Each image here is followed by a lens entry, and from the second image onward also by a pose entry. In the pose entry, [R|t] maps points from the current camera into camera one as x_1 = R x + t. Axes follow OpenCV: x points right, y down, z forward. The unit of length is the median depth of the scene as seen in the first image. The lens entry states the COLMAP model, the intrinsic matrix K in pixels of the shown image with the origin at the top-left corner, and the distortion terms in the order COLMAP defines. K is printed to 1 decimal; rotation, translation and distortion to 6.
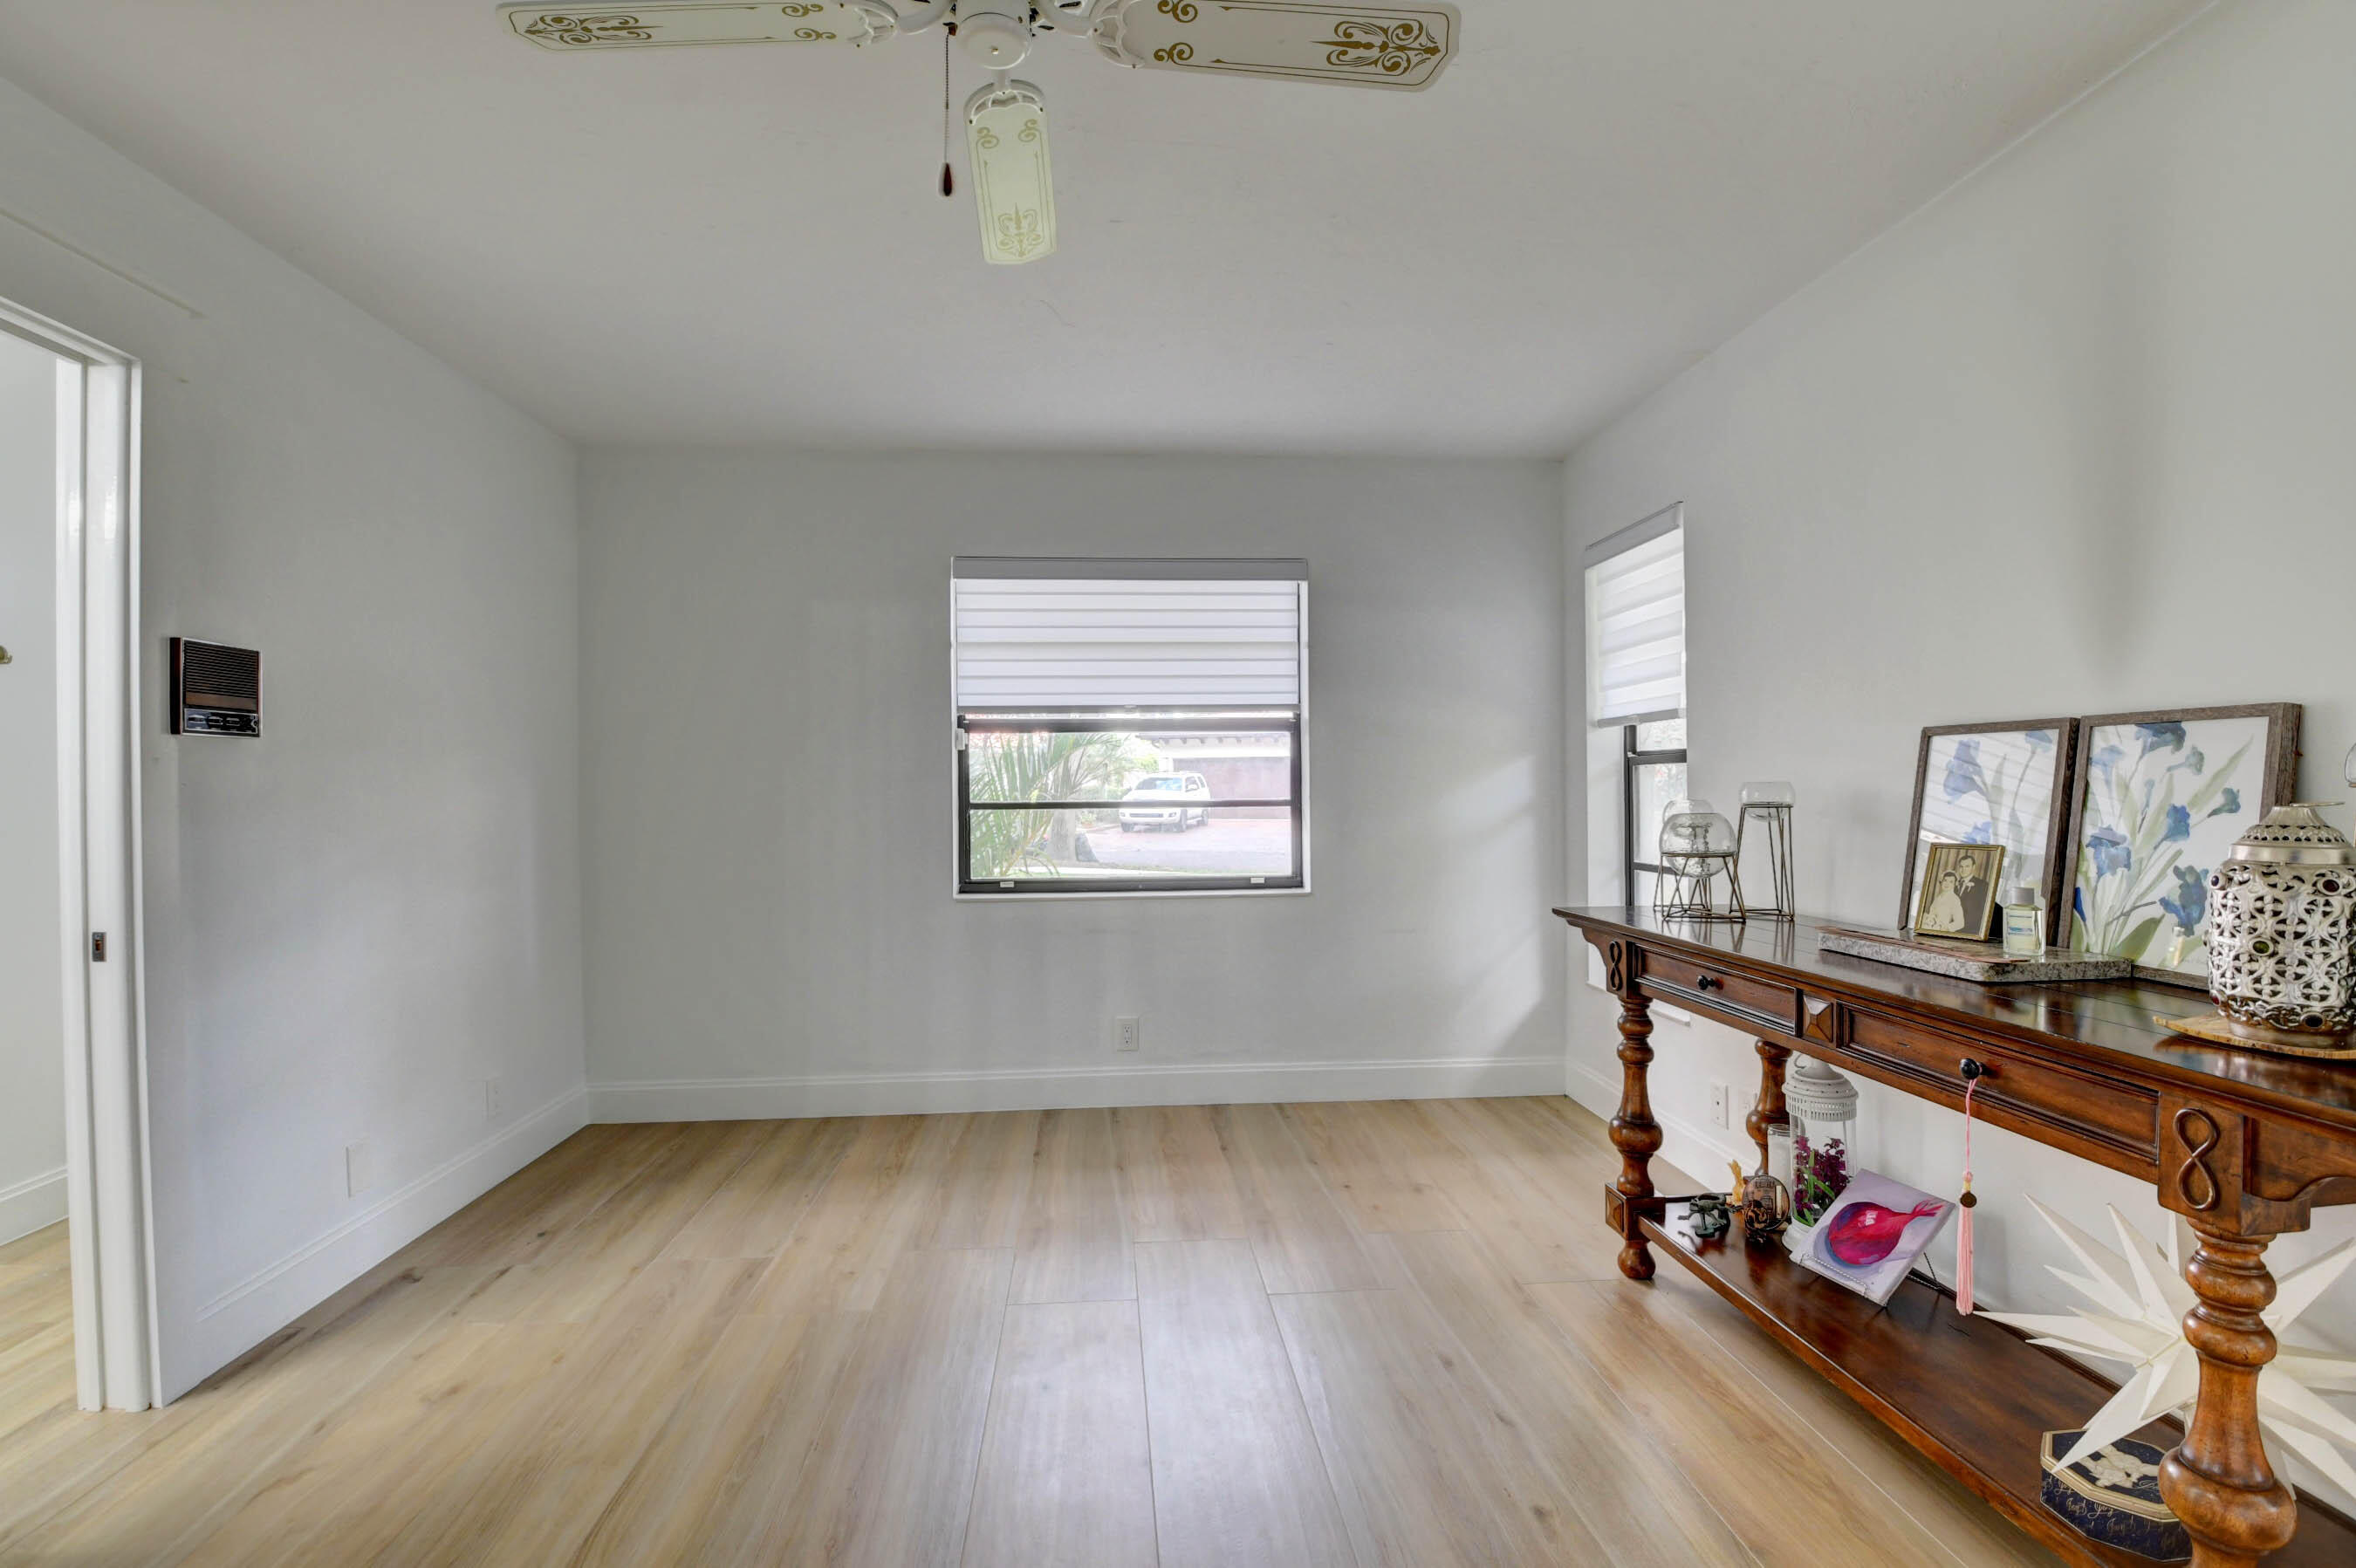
lens RADIAL K [[1038.4, 0, 1167.3], [0, 1038.4, 784.6], [0, 0, 1]] dist [0.017885, -0.027116]
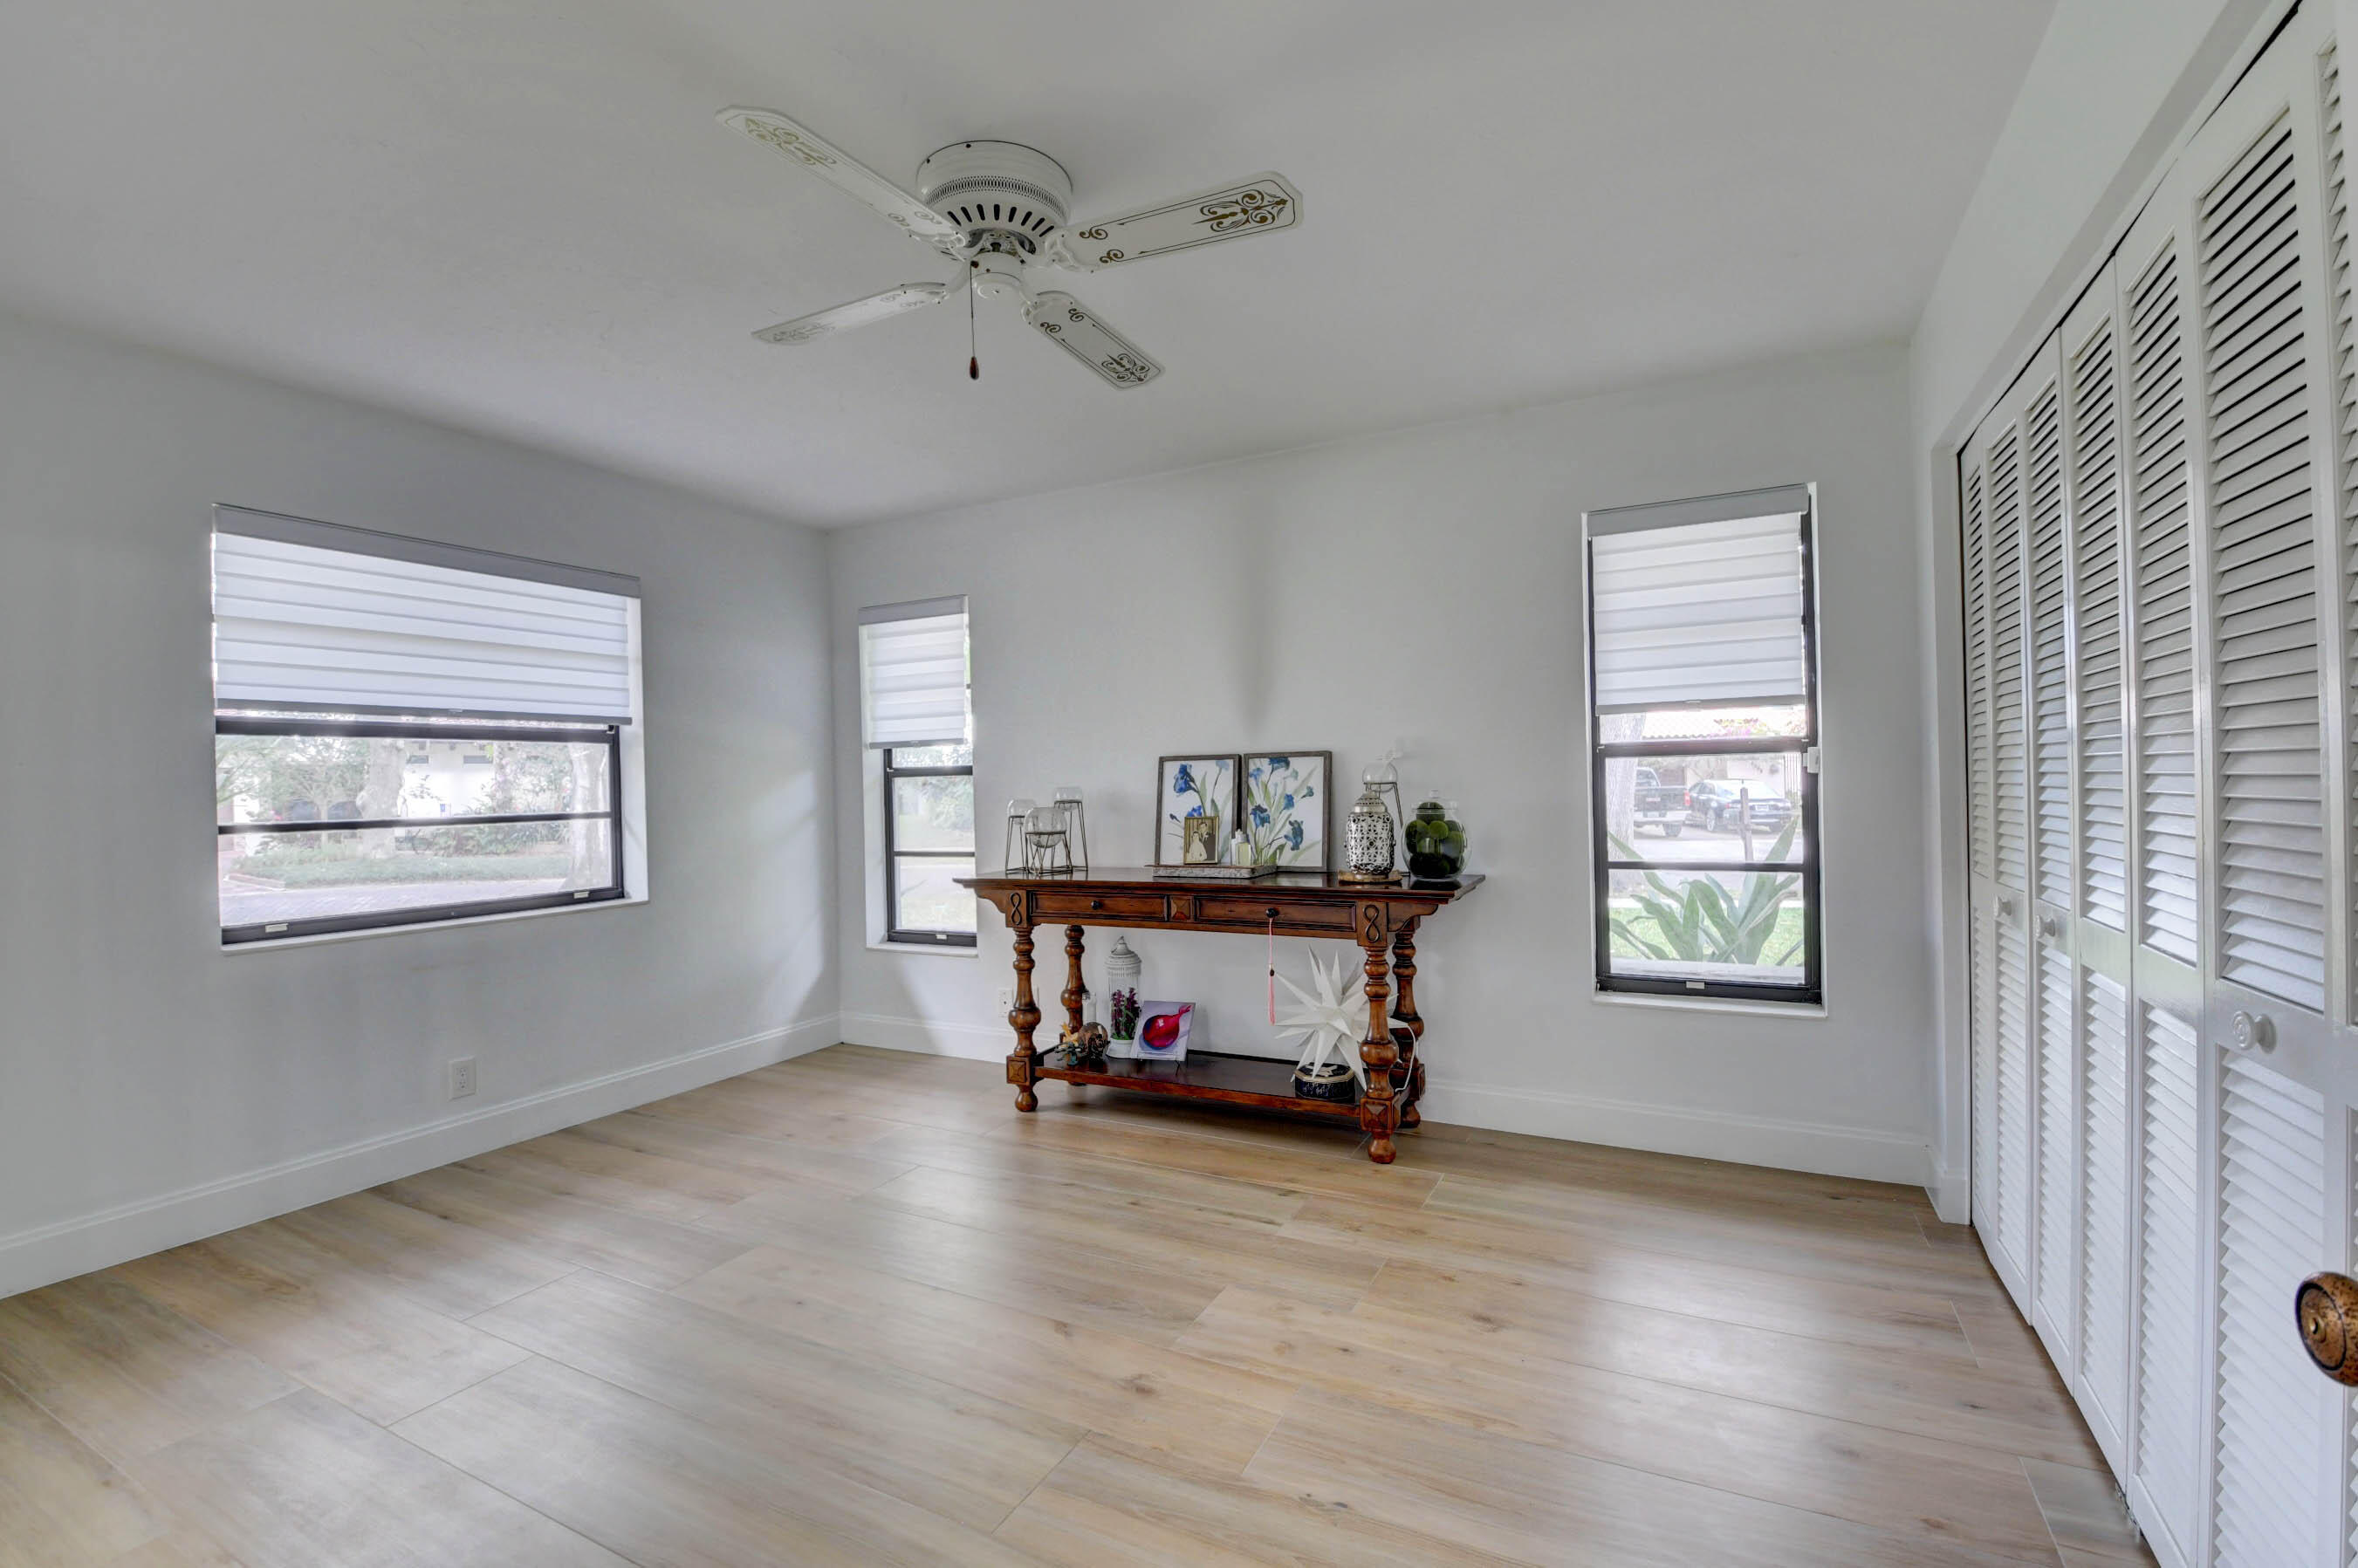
lens RADIAL K [[1039.3, 0, 1168.3], [0, 1039.3, 784.6], [0, 0, 1]] dist [0.017885, -0.027116]
pose [[0.521329, -0.003435, 0.853349, -0.570023], [0.017025, 0.999835, -0.006377, 0.004618], [-0.853186, 0.017853, 0.521301, 0.012301]]
